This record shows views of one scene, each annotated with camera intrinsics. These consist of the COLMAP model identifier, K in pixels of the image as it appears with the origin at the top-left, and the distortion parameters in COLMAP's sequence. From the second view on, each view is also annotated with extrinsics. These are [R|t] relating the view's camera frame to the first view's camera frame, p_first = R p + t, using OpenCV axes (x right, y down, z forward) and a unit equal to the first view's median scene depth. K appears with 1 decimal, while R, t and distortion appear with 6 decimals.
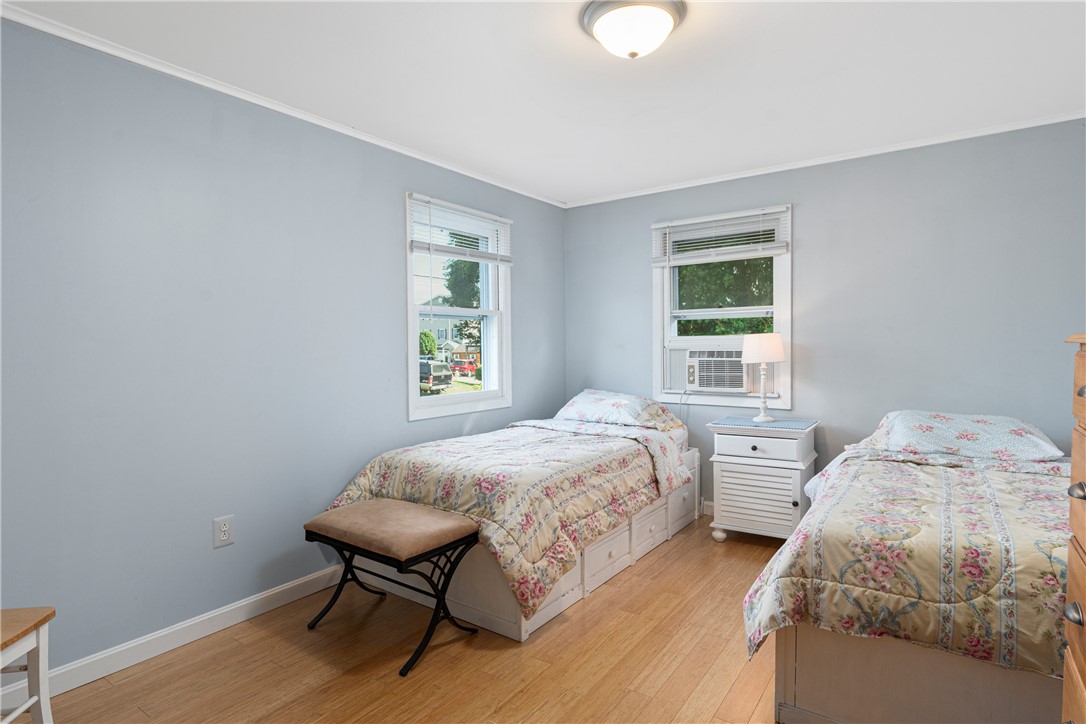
lens RADIAL K [[586.4, 0, 532.0], [0, 586.4, 351.4], [0, 0, 1]] dist [0.001344, 0.001302]
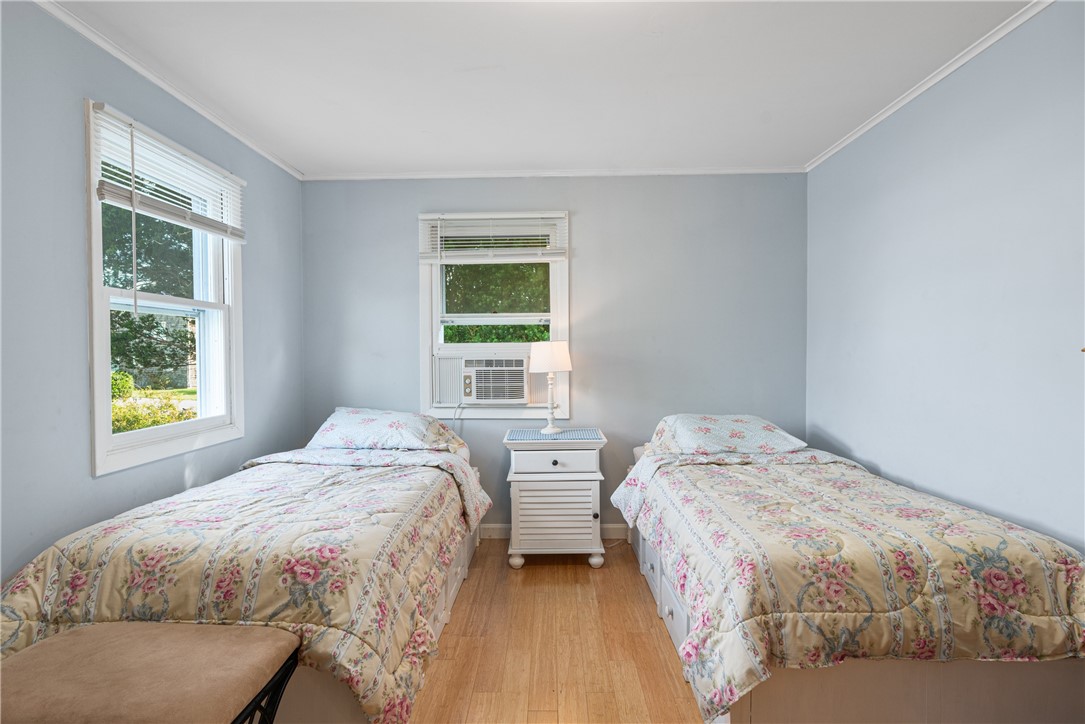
lens RADIAL K [[576.4, 0, 536.7], [0, 576.4, 356.2], [0, 0, 1]] dist [-0.003266, 0.000710]
pose [[0.826716, 0.000939, 0.562619, -0.210093], [0.002444, 0.999983, -0.005259, -0.001805], [-0.562614, 0.005723, 0.826700, 0.313895]]
